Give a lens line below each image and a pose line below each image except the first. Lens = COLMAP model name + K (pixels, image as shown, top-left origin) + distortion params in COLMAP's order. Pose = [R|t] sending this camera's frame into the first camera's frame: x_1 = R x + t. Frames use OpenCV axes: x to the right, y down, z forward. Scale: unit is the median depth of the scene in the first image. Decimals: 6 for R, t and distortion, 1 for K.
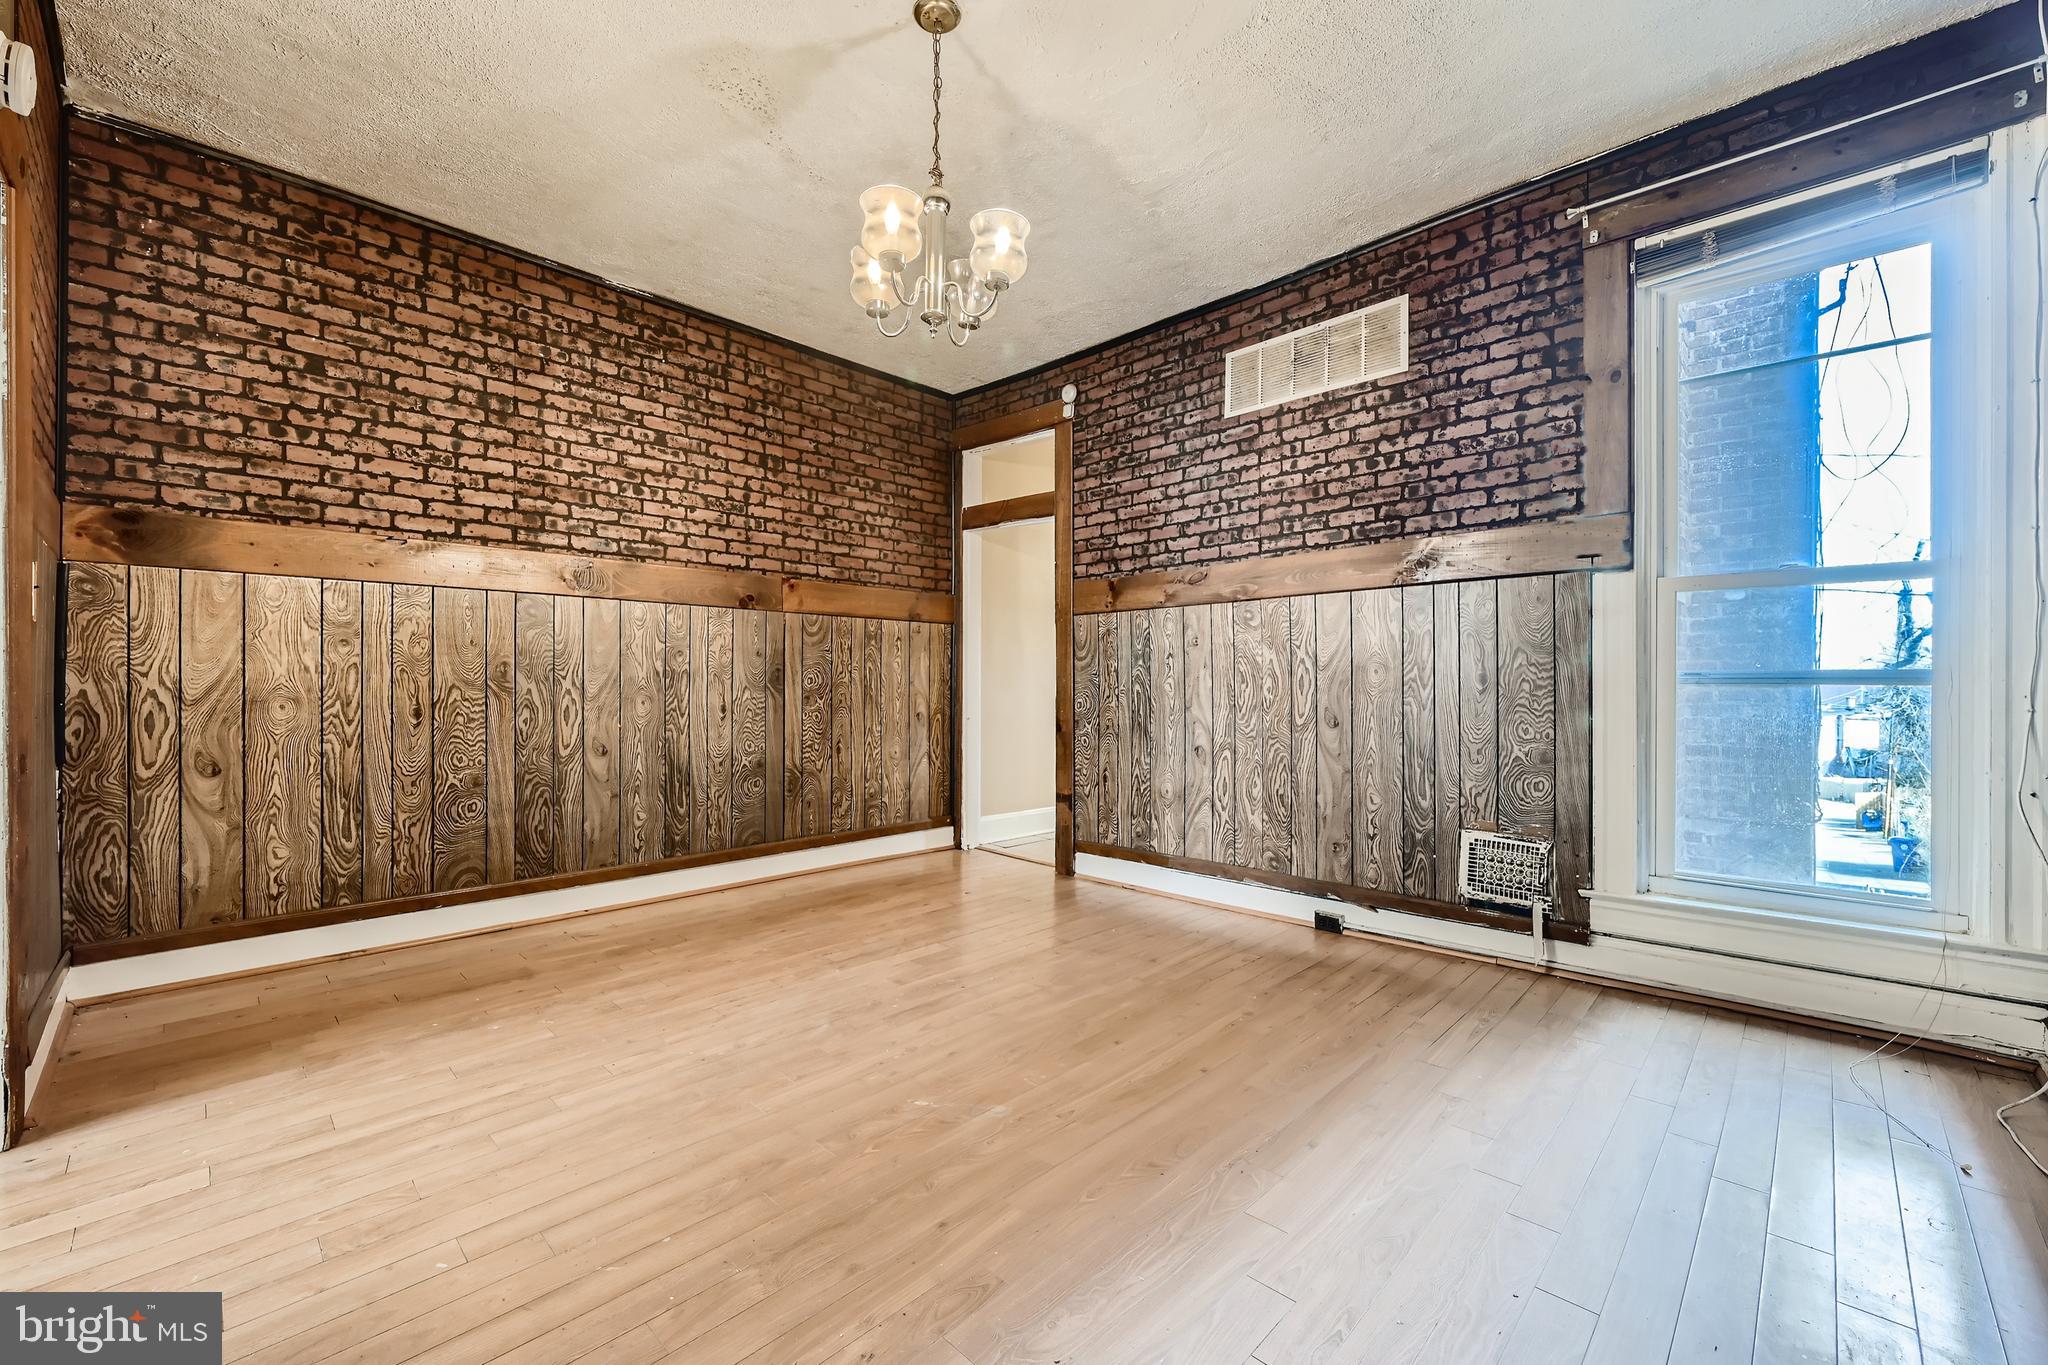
lens RADIAL K [[817.8, 0, 1028.5], [0, 817.8, 688.1], [0, 0, 1]] dist [0.000486, 0.000393]
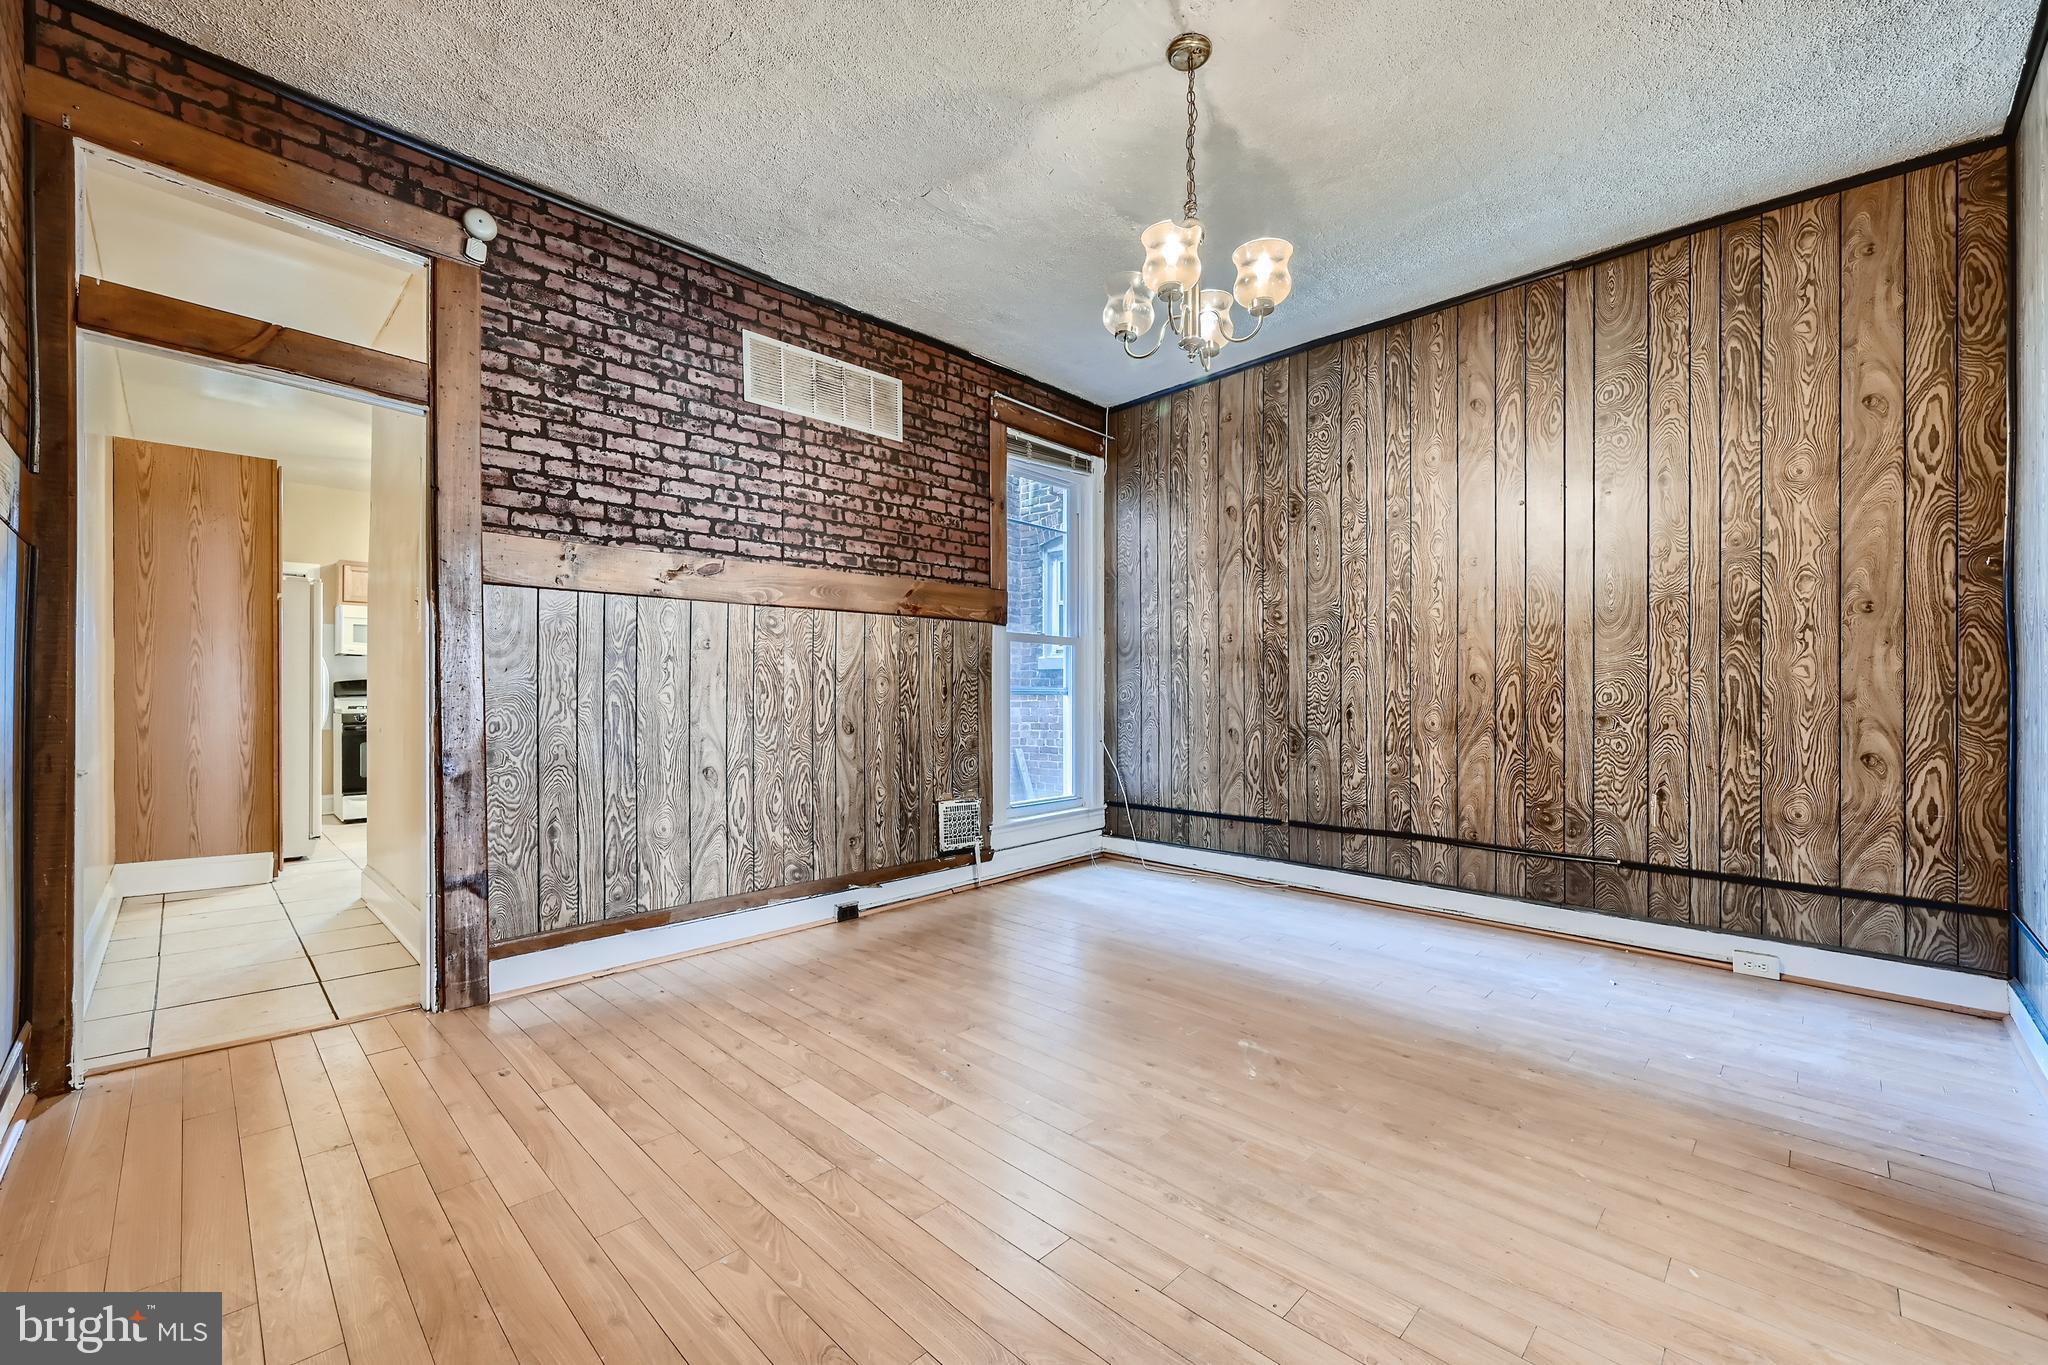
lens RADIAL K [[817.8, 0, 1013.7], [0, 817.8, 693.7], [0, 0, 1]] dist [0.000486, 0.000393]
pose [[0.017928, -0.000244, 0.999839, -0.699185], [0.001890, 0.999998, 0.000210, -0.005537], [-0.999837, 0.001886, 0.017928, 0.729452]]
